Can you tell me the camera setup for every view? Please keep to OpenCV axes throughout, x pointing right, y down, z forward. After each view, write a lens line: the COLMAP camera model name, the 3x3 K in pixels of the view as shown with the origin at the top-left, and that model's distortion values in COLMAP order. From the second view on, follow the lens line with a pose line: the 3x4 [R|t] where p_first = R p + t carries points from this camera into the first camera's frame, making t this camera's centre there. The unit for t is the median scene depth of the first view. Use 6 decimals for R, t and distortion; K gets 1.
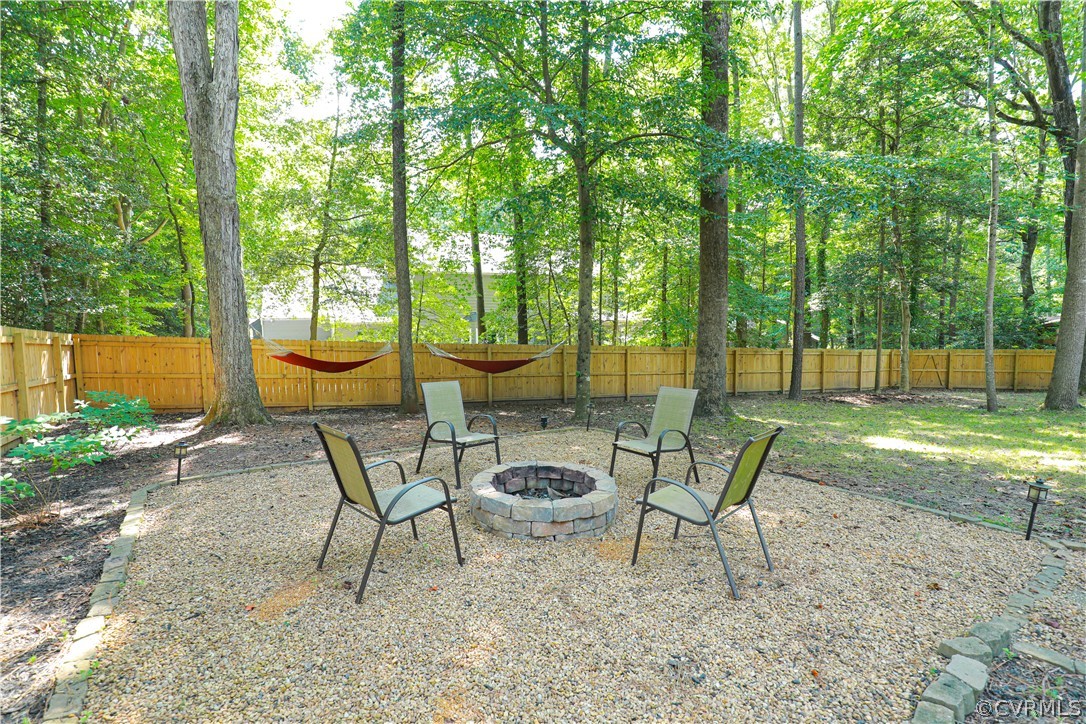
lens RADIAL K [[519.2, 0, 543.0], [0, 519.2, 362.0], [0, 0, 1]] dist [-0.002560, -0.000165]
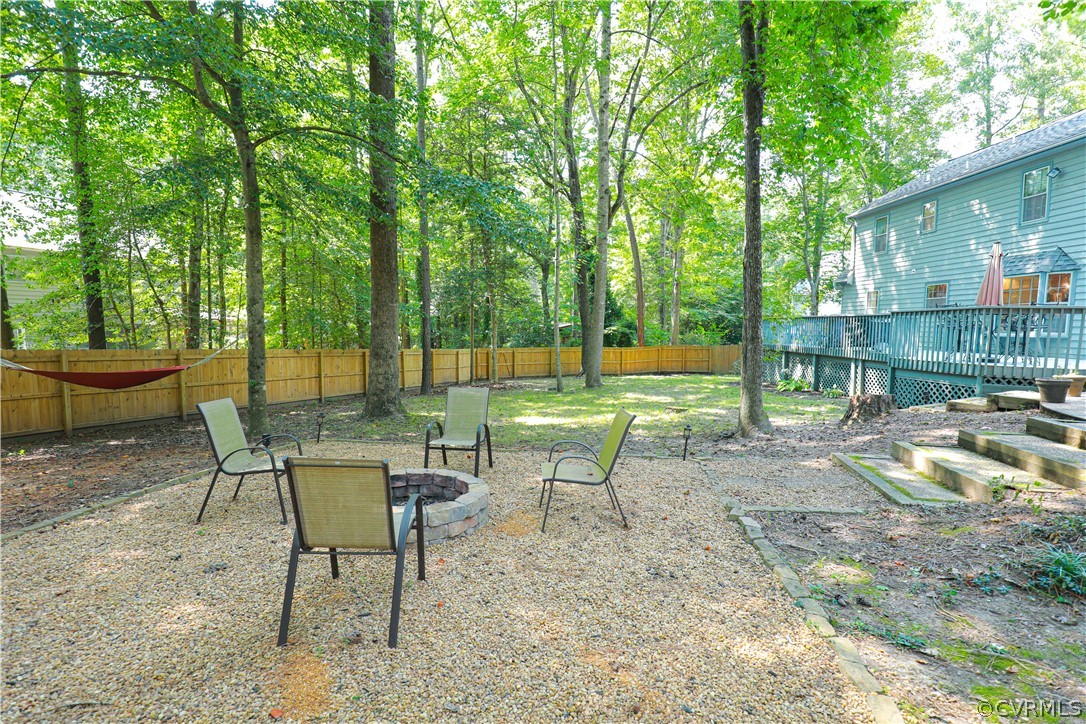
lens RADIAL K [[519.2, 0, 543.0], [0, 519.2, 362.0], [0, 0, 1]] dist [-0.002560, -0.000165]
pose [[0.702227, -0.032887, 0.711193, -0.192729], [0.033365, 0.999355, 0.013268, -0.006608], [-0.711171, 0.014412, 0.702871, 0.040559]]
